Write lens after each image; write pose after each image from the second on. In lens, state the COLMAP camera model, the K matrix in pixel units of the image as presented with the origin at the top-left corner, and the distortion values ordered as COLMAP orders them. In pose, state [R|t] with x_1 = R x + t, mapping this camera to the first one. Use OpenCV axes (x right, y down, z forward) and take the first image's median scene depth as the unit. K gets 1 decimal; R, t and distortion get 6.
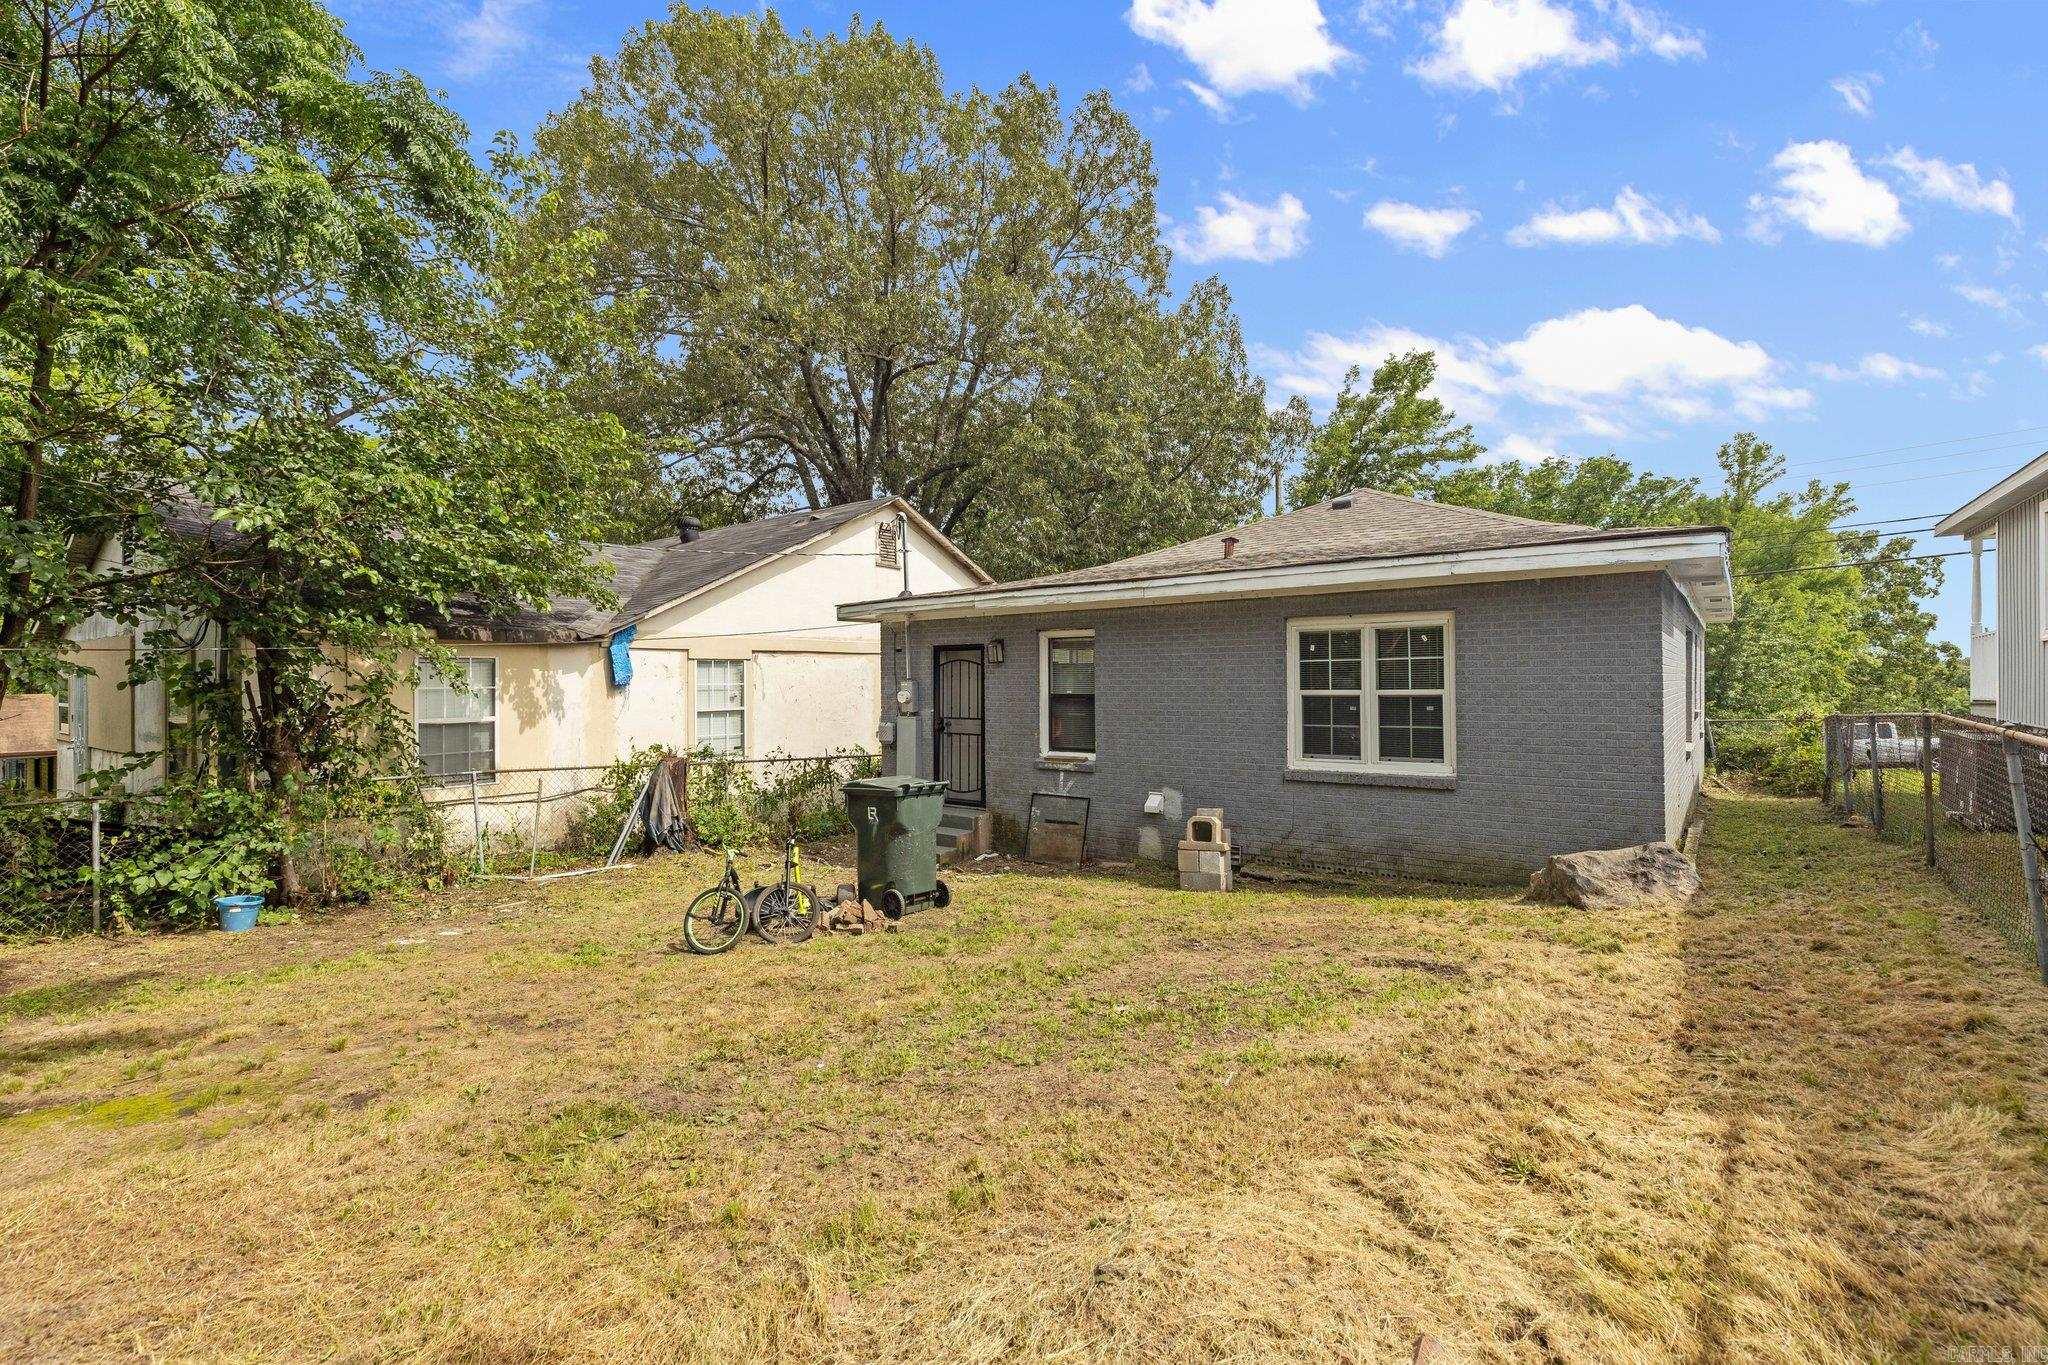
lens RADIAL K [[922.0, 0, 1023.5], [0, 922.0, 674.5], [0, 0, 1]] dist [0.004201, -0.001365]
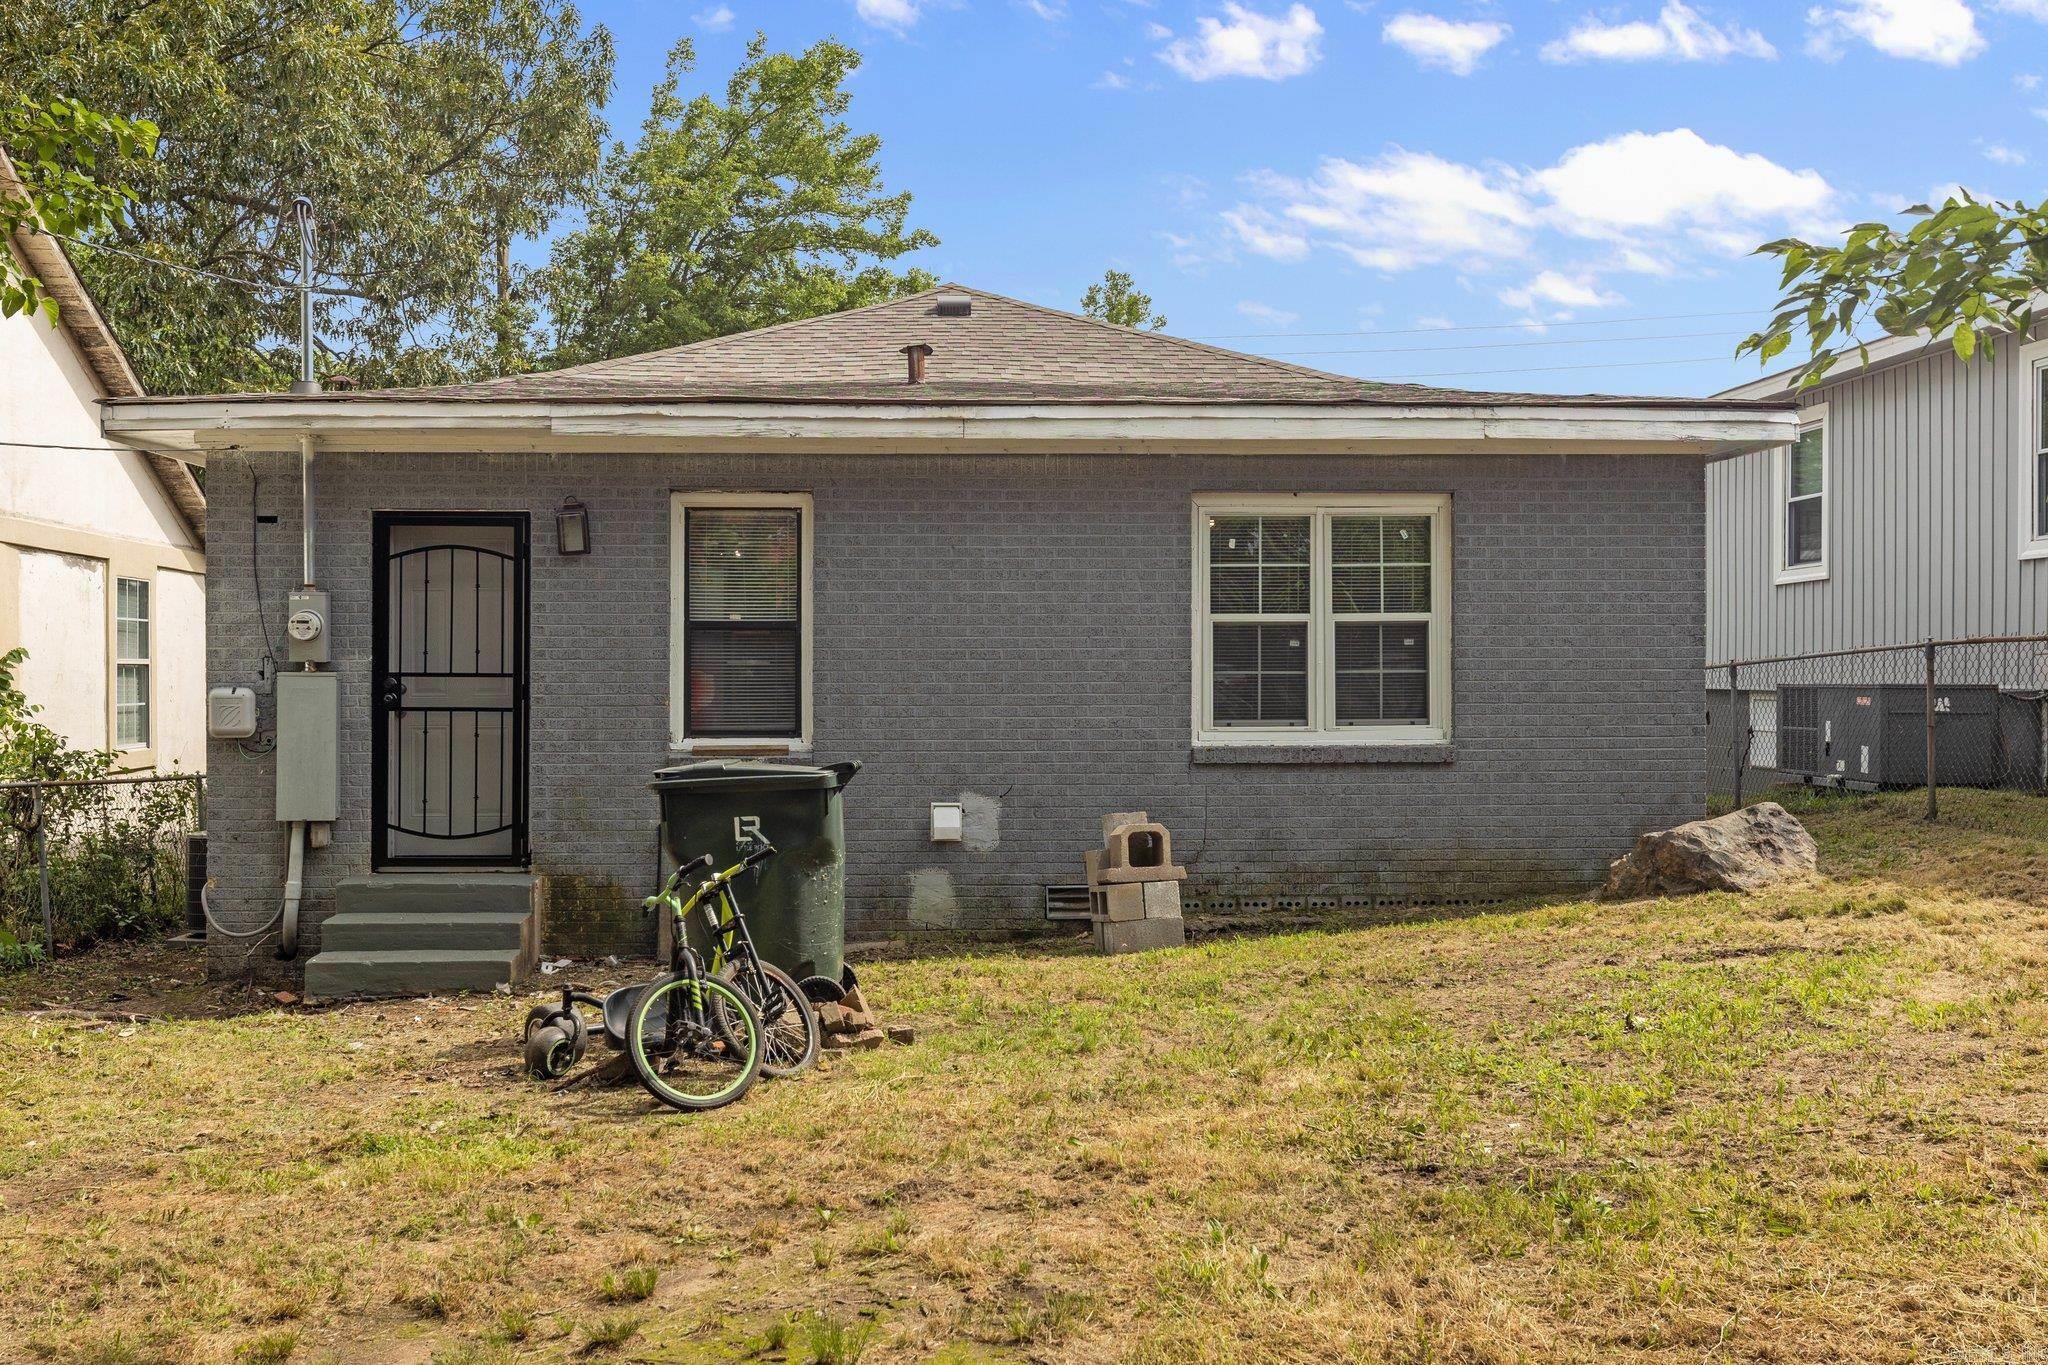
lens RADIAL K [[2002.8, 0, 1019.2], [0, 2002.8, 675.7], [0, 0, 1]] dist [-0.003621, 0.015532]
pose [[0.761784, 0.009229, 0.647765, -0.642251], [-0.009495, 0.999950, -0.003080, 0.062967], [-0.647761, -0.003804, 0.761834, 0.091944]]
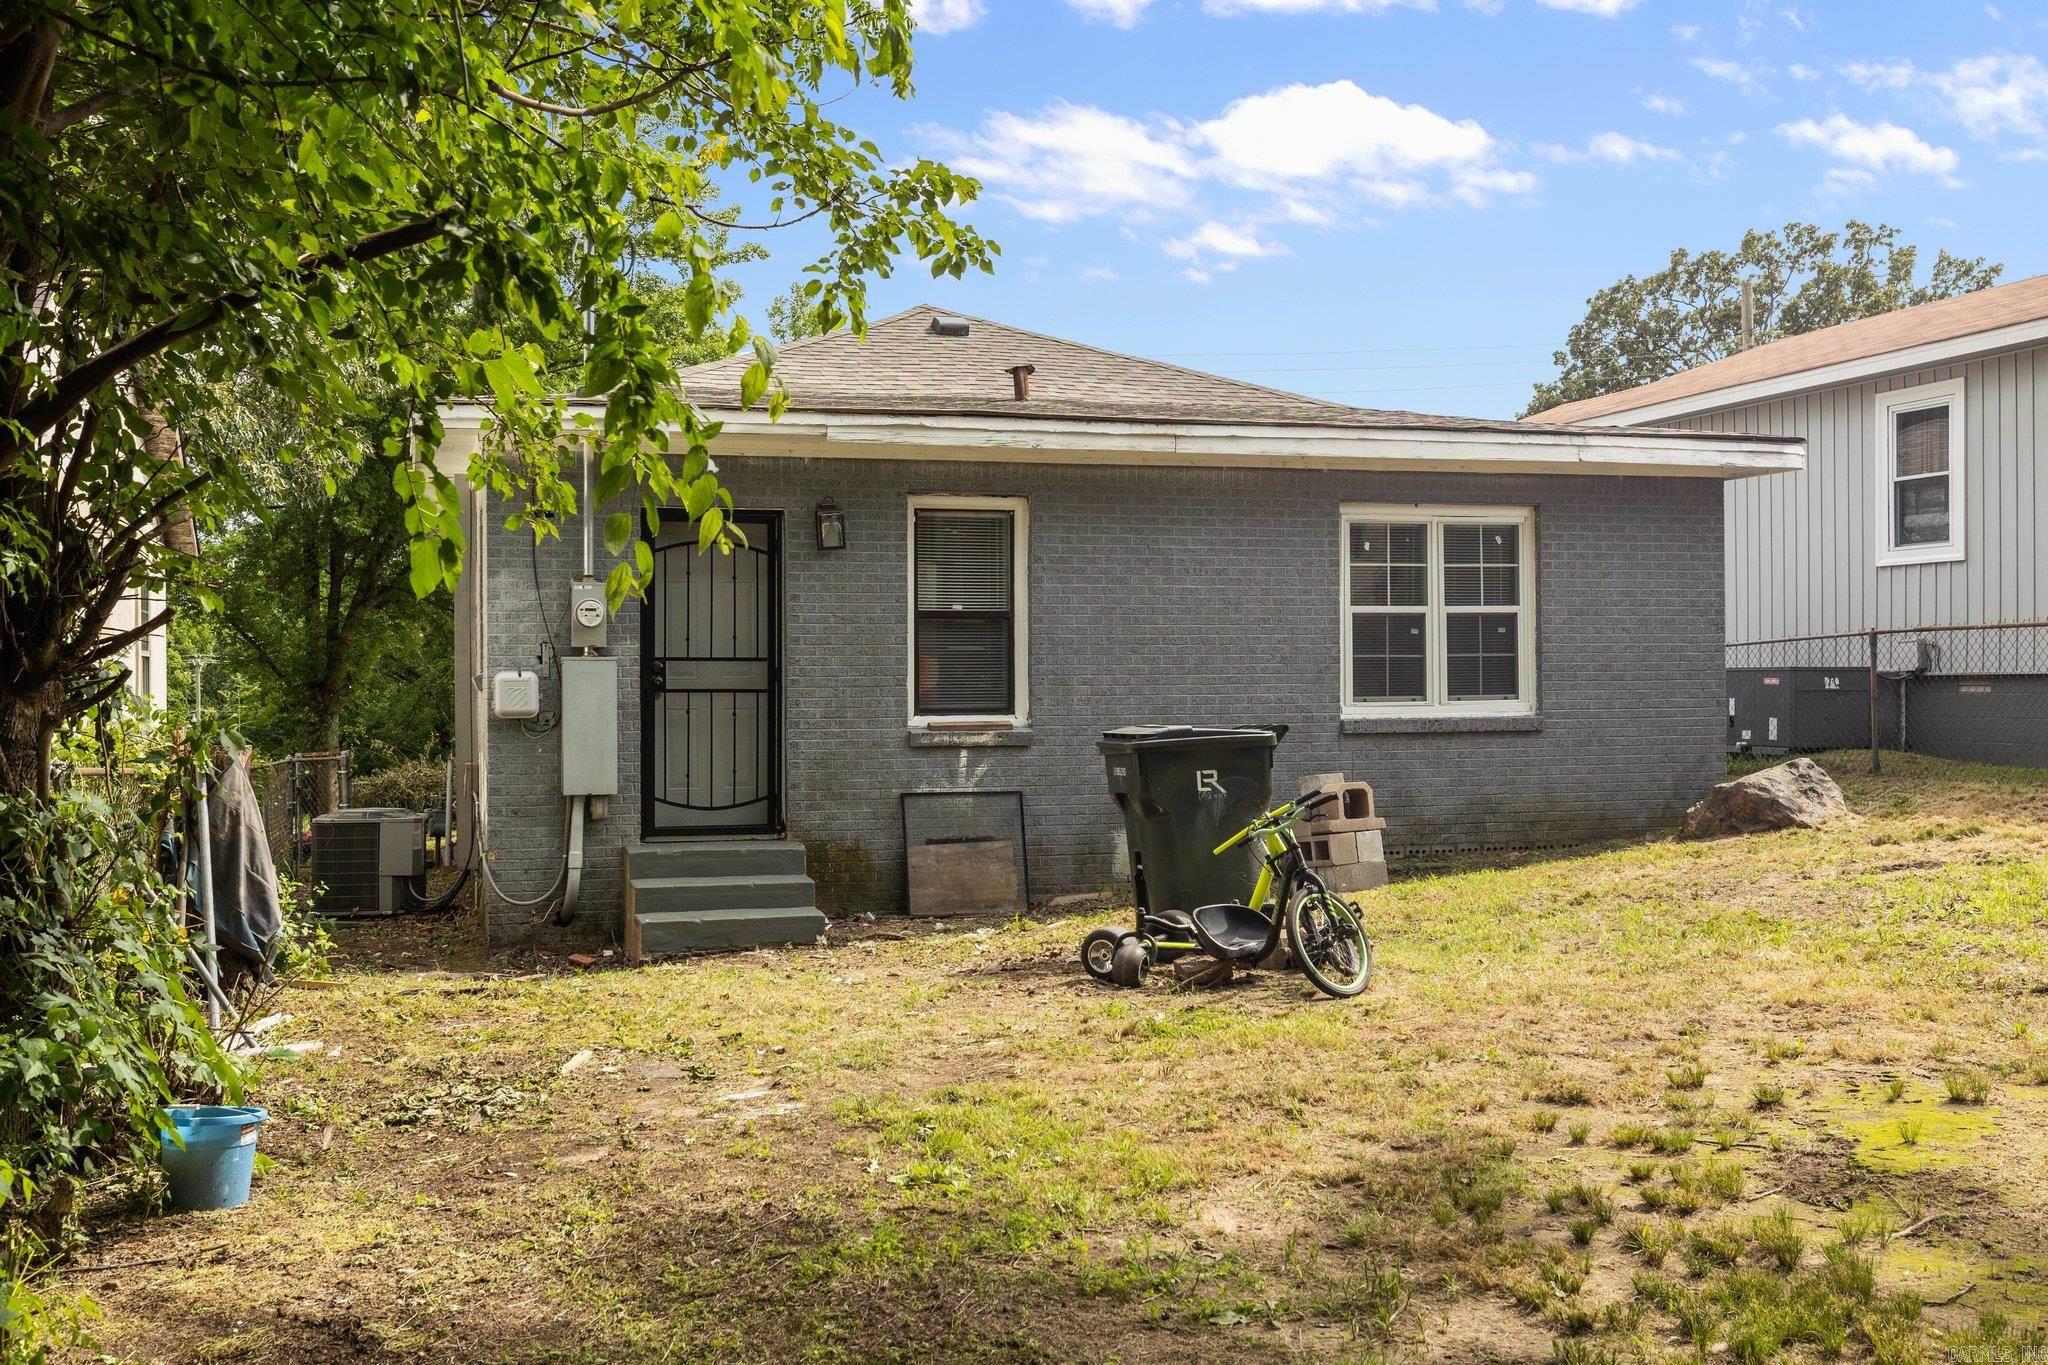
lens RADIAL K [[1976.1, 0, 1016.7], [0, 1976.1, 668.9], [0, 0, 1]] dist [-0.003642, 0.003307]
pose [[0.595330, 0.010170, 0.803417, -1.067915], [-0.003746, 0.999944, -0.009882, 0.081521], [-0.803473, 0.002873, 0.595335, 0.313420]]
